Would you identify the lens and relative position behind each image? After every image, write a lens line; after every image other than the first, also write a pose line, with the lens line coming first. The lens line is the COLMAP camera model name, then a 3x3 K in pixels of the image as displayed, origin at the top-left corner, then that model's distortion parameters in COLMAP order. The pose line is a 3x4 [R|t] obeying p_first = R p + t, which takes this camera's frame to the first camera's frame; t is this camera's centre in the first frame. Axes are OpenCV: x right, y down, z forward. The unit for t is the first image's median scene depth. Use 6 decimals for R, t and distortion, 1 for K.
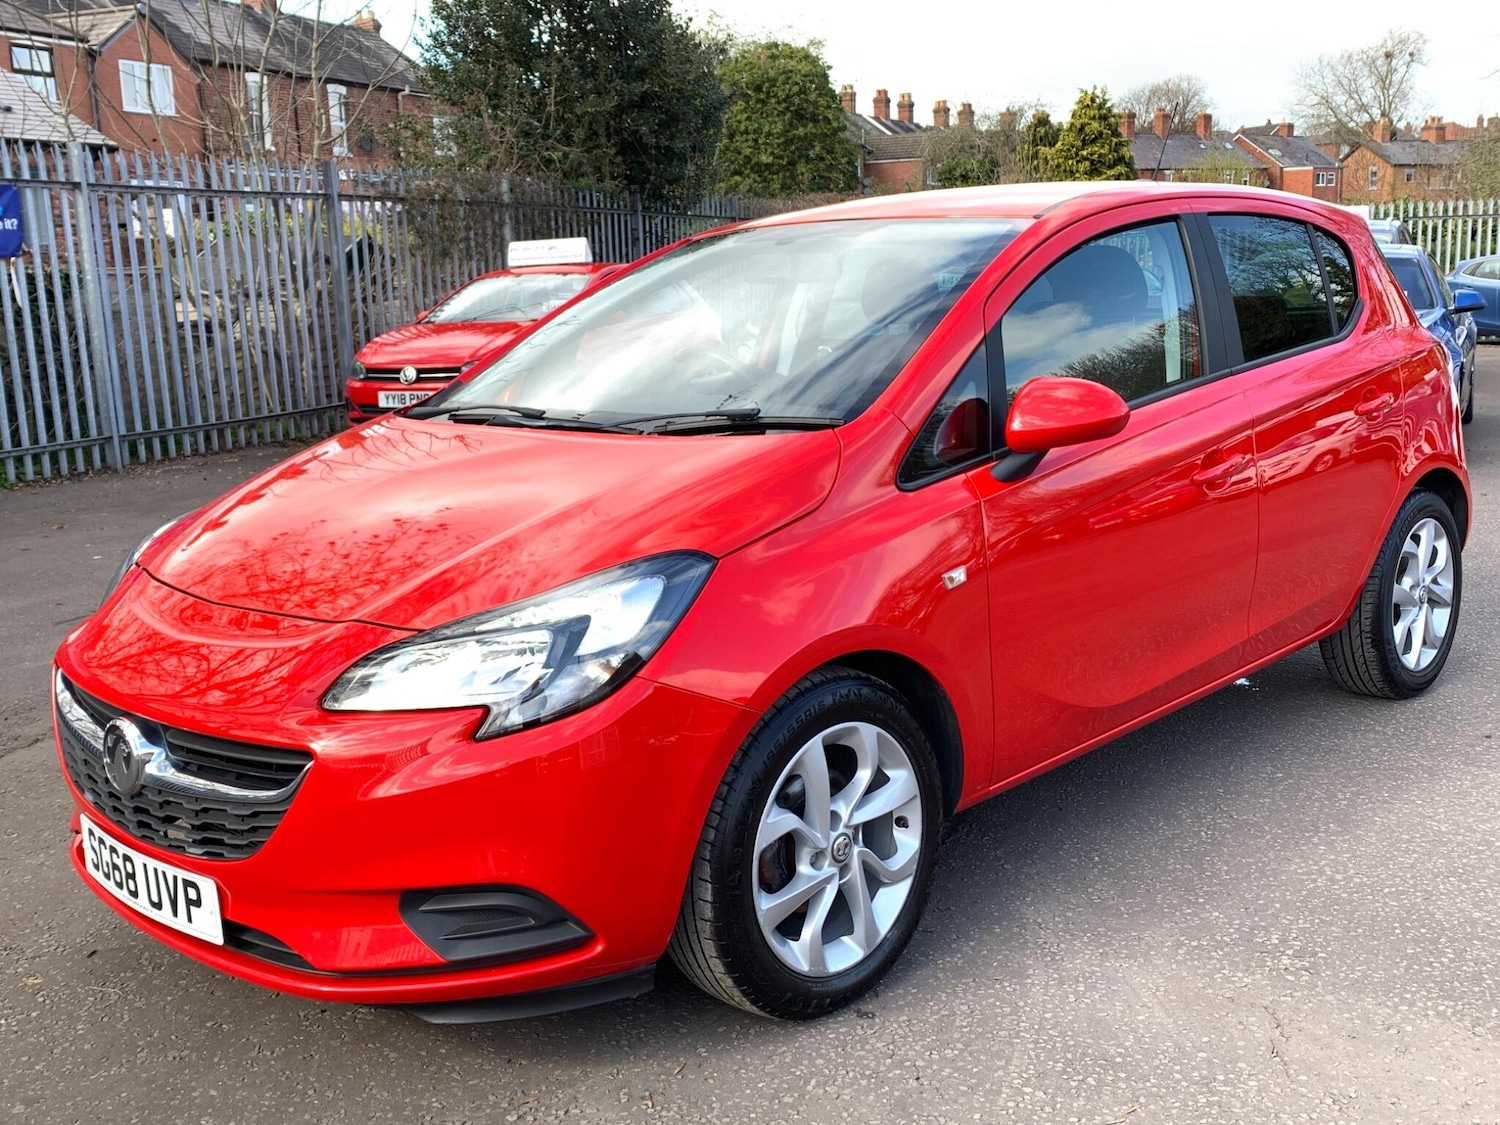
lens RADIAL K [[1525.7, 0, 780.9], [0, 1525.7, 548.8], [0, 0, 1]] dist [0.010666, 0.000000]
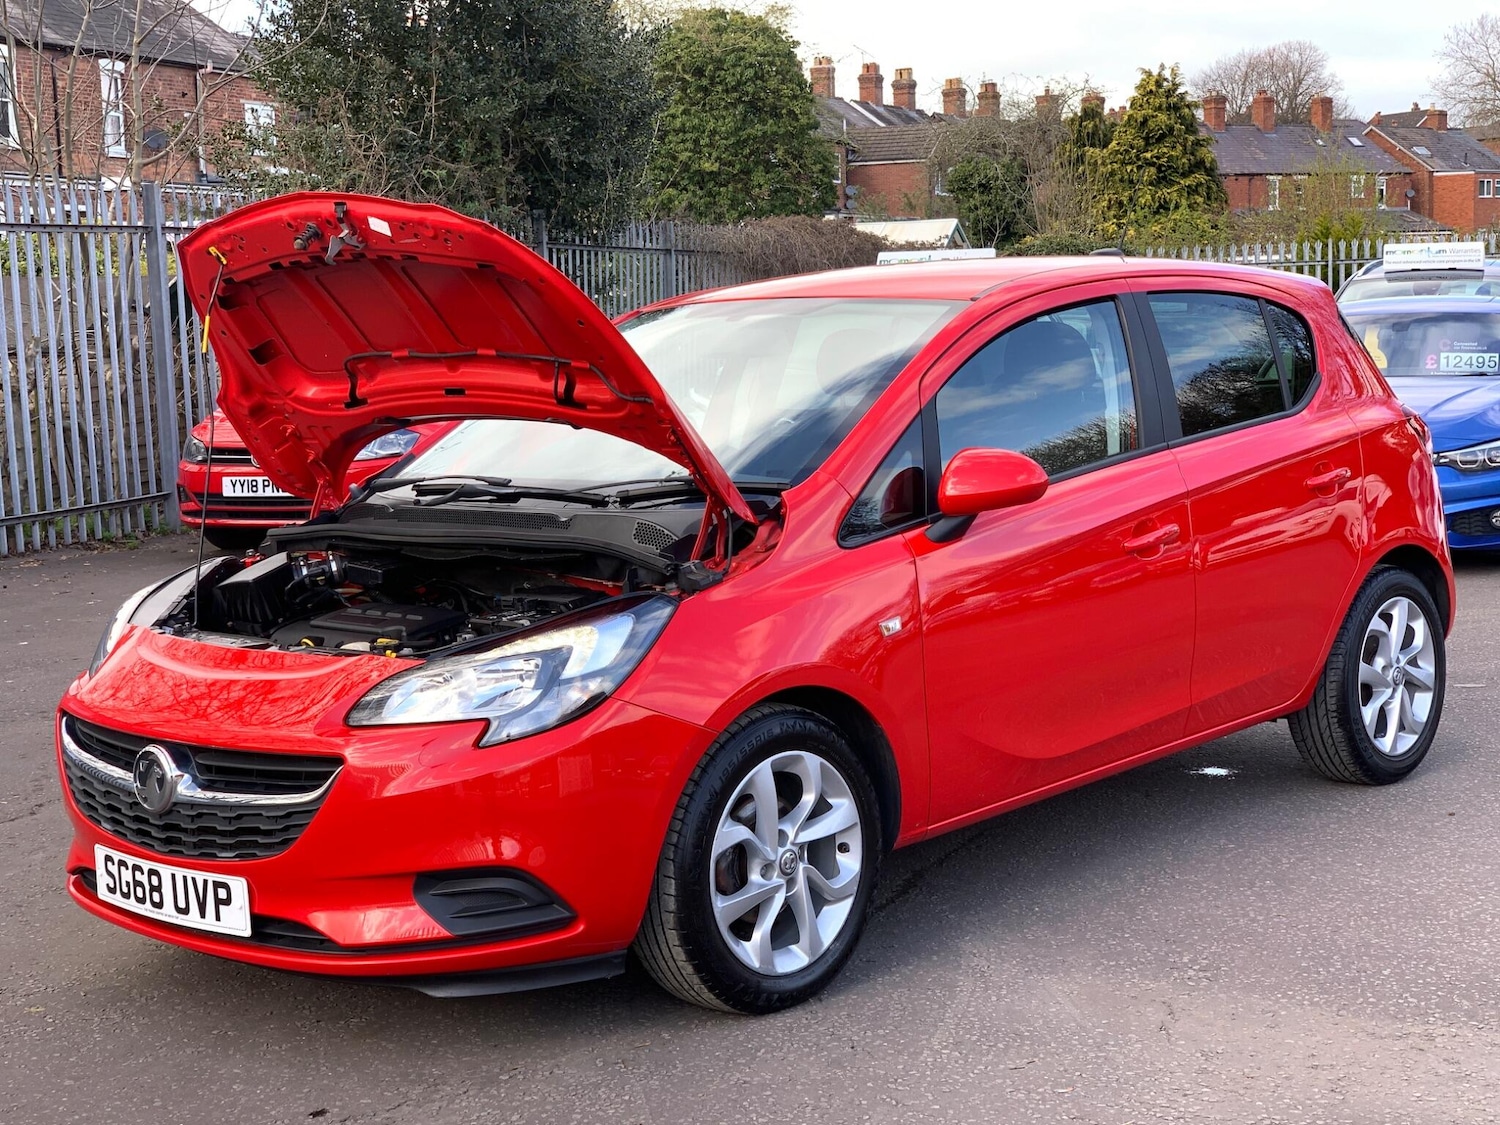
lens RADIAL K [[2094.4, 0, 744.6], [0, 2094.4, 555.1], [0, 0, 1]] dist [0.011122, 0.000000]
pose [[0.999974, -0.000240, 0.007274, -0.003153], [0.000731, 0.997716, -0.067539, 0.062859], [-0.007241, 0.067542, 0.997690, -0.474325]]
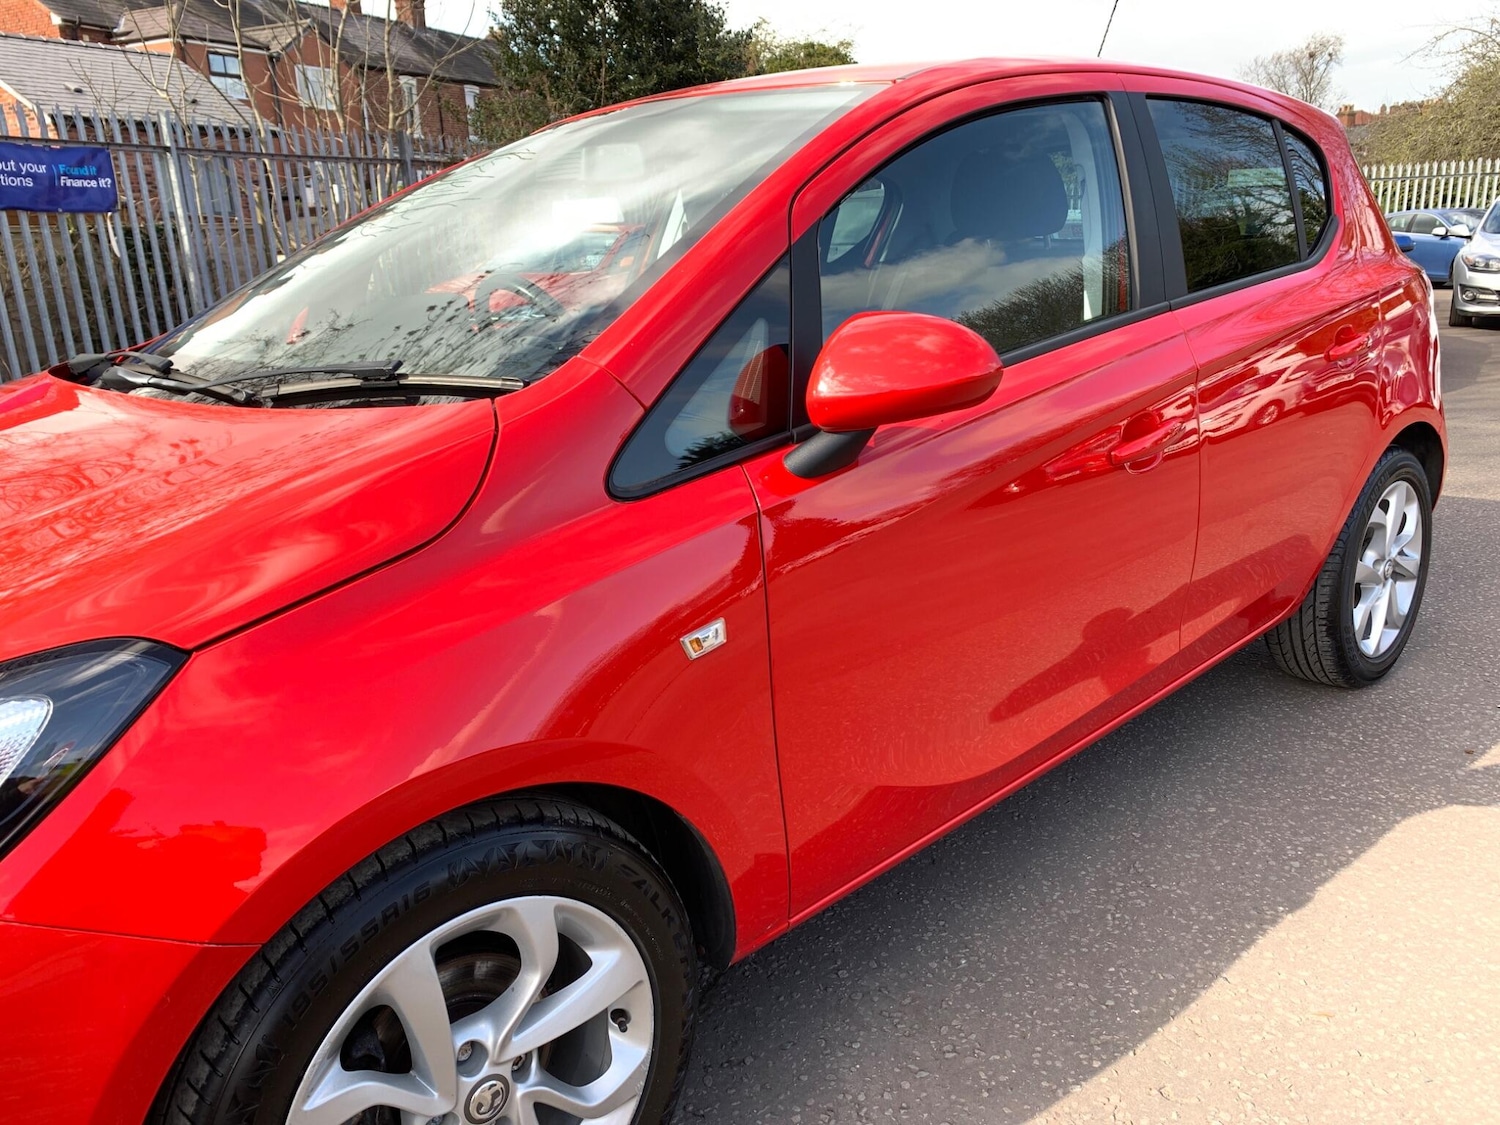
lens RADIAL K [[1175.0, 0, 752.7], [0, 1175.0, 570.9], [0, 0, 1]] dist [0.002570, 0.021376]
pose [[0.998674, 0.008640, -0.050746, 0.140535], [-0.003511, 0.994950, 0.100310, -0.050728], [0.051357, -0.099999, 0.993661, 0.469920]]
